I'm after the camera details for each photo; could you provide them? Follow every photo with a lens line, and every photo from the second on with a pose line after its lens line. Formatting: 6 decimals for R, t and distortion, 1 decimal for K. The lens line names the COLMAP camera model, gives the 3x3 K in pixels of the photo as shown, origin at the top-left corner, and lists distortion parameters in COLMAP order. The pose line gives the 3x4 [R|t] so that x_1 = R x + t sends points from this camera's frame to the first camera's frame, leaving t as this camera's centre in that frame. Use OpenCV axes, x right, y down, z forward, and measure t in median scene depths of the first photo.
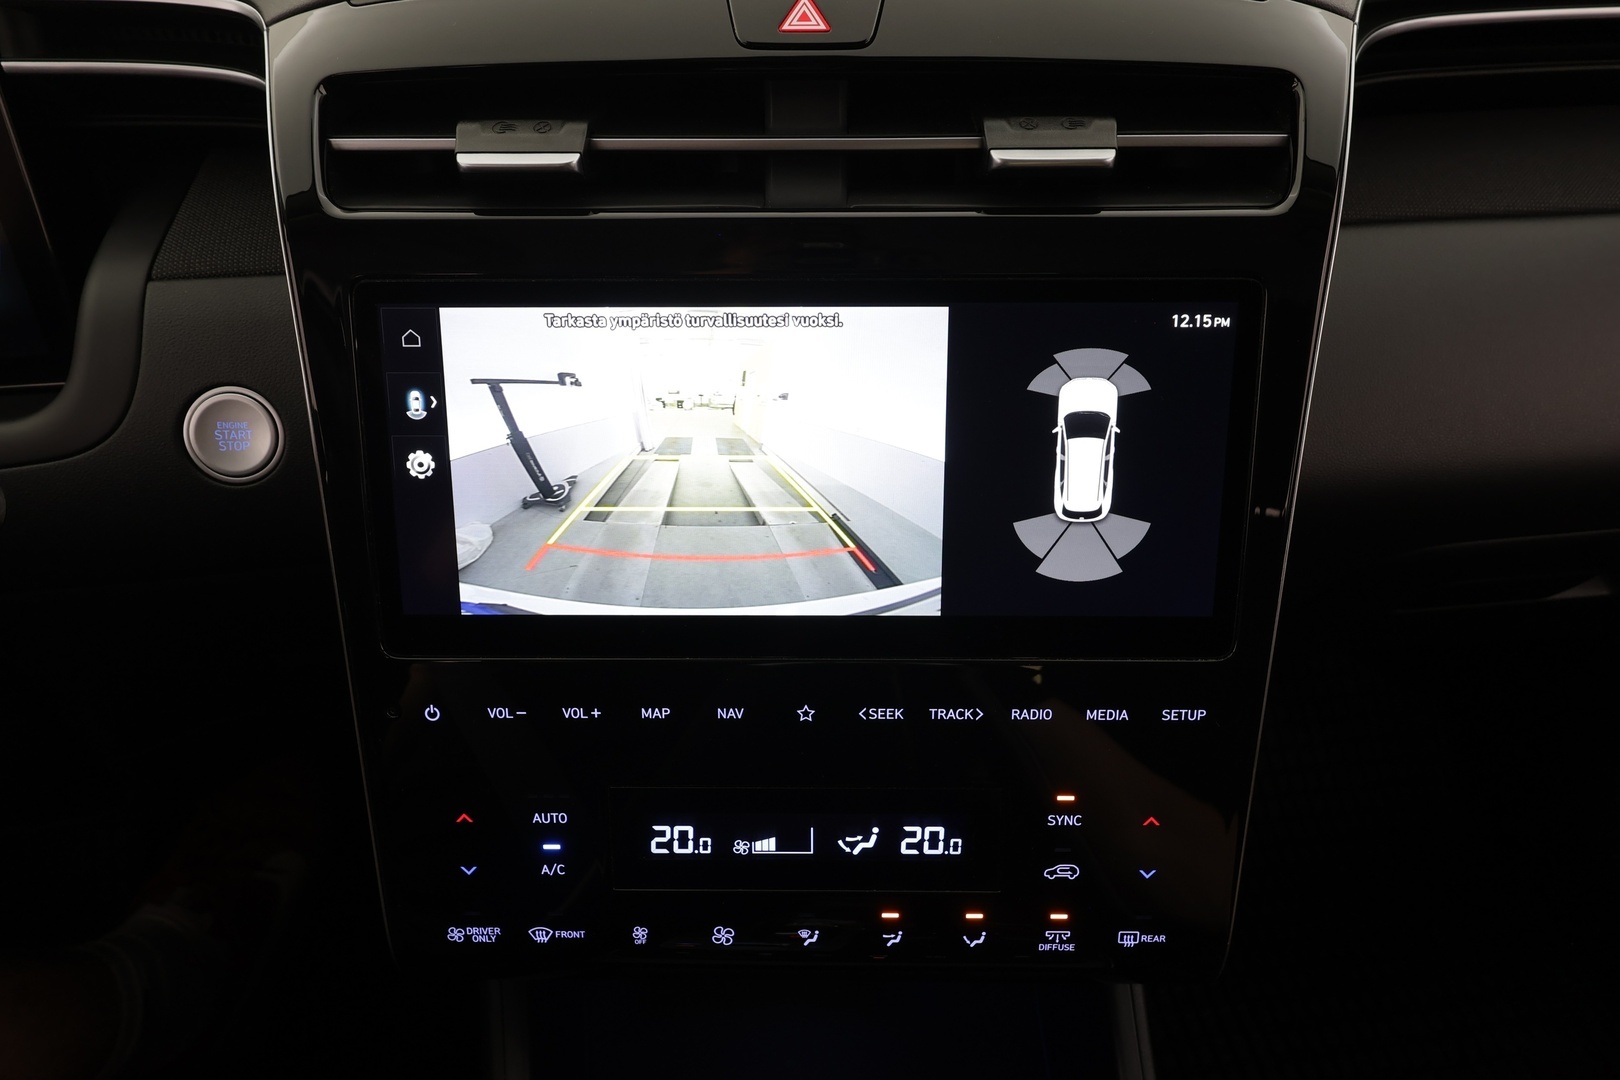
lens RADIAL K [[975.7, 0, 814.0], [0, 975.7, 545.2], [0, 0, 1]] dist [-0.002645, -0.000577]
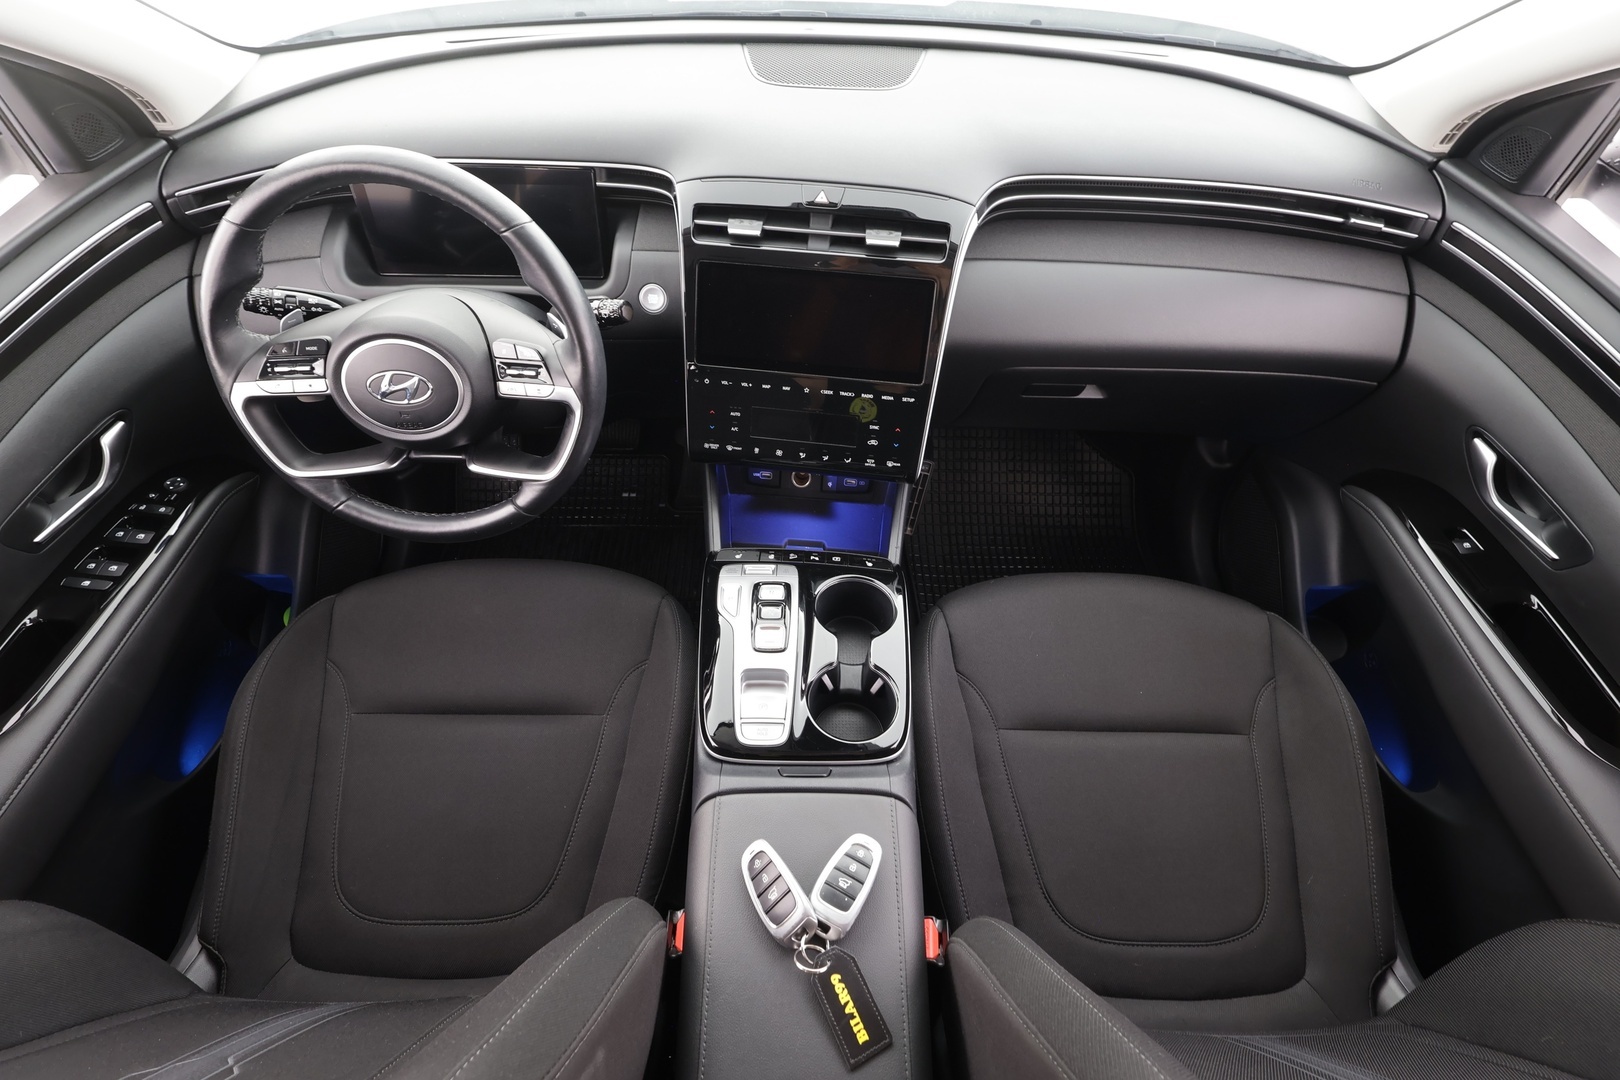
lens RADIAL K [[756.7, 0, 810.5], [0, 756.7, 546.3], [0, 0, 1]] dist [-0.005088, 0.001823]
pose [[0.993009, 0.104879, -0.054156, 0.346613], [-0.093314, 0.978497, 0.183943, 0.344692], [0.072283, -0.177604, 0.981444, -2.978458]]
